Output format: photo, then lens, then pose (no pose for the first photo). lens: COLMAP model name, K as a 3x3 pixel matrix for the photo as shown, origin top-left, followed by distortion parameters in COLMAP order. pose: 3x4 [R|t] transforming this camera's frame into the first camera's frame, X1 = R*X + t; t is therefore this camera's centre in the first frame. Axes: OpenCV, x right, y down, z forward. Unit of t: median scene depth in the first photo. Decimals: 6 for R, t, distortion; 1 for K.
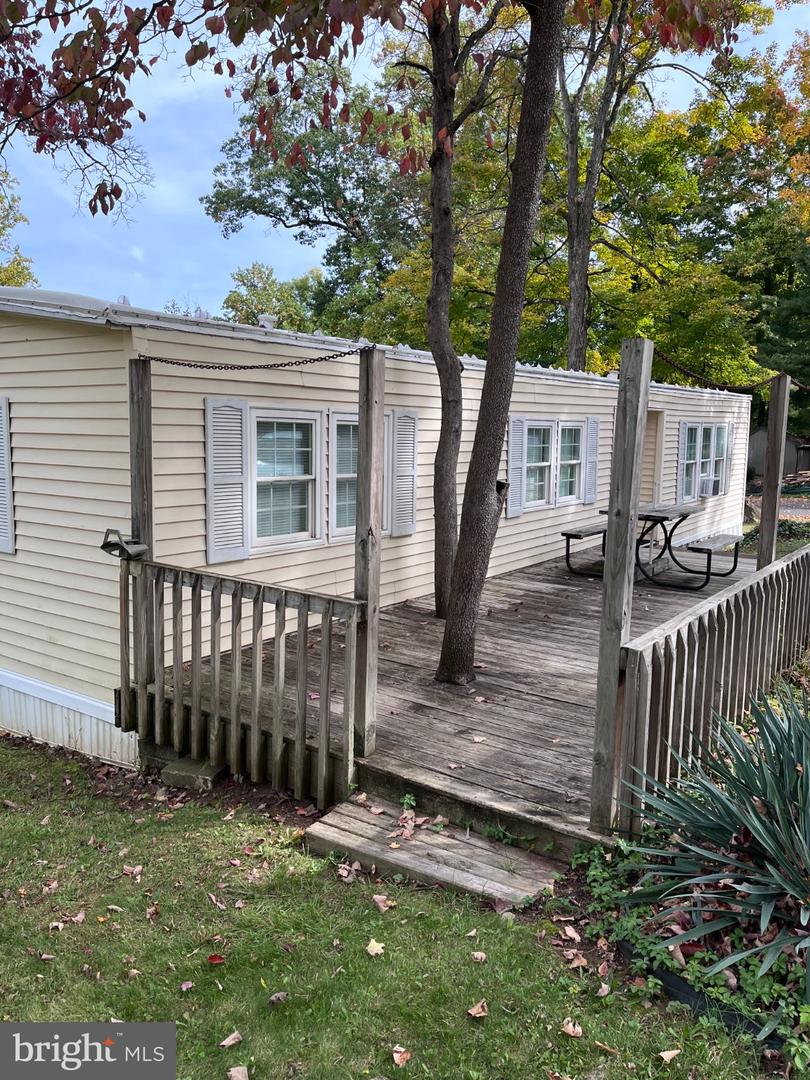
lens RADIAL K [[822.2, 0, 406.5], [0, 822.2, 533.9], [0, 0, 1]] dist [0.031166, 0.002698]
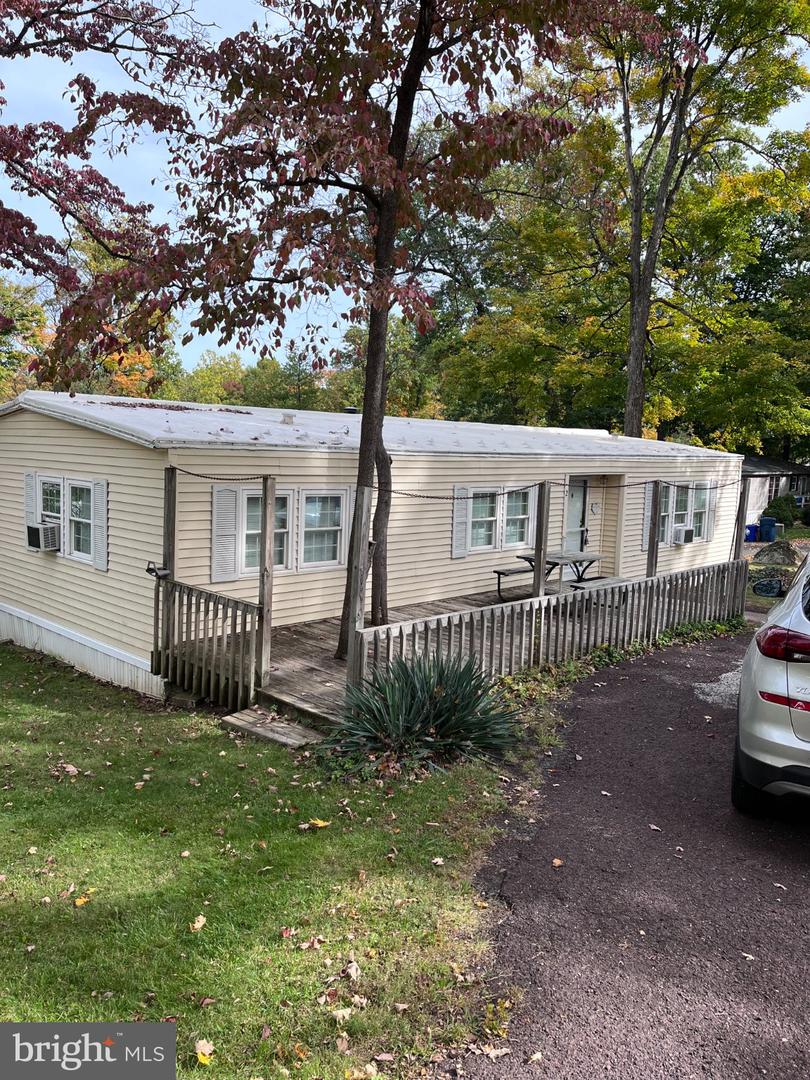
lens RADIAL K [[822.2, 0, 403.4], [0, 822.2, 542.5], [0, 0, 1]] dist [0.031166, 0.002698]
pose [[0.988199, 0.036051, -0.148871, 0.444060], [-0.038794, 0.999126, -0.015562, -0.038552], [0.148180, 0.021153, 0.988734, -0.684439]]
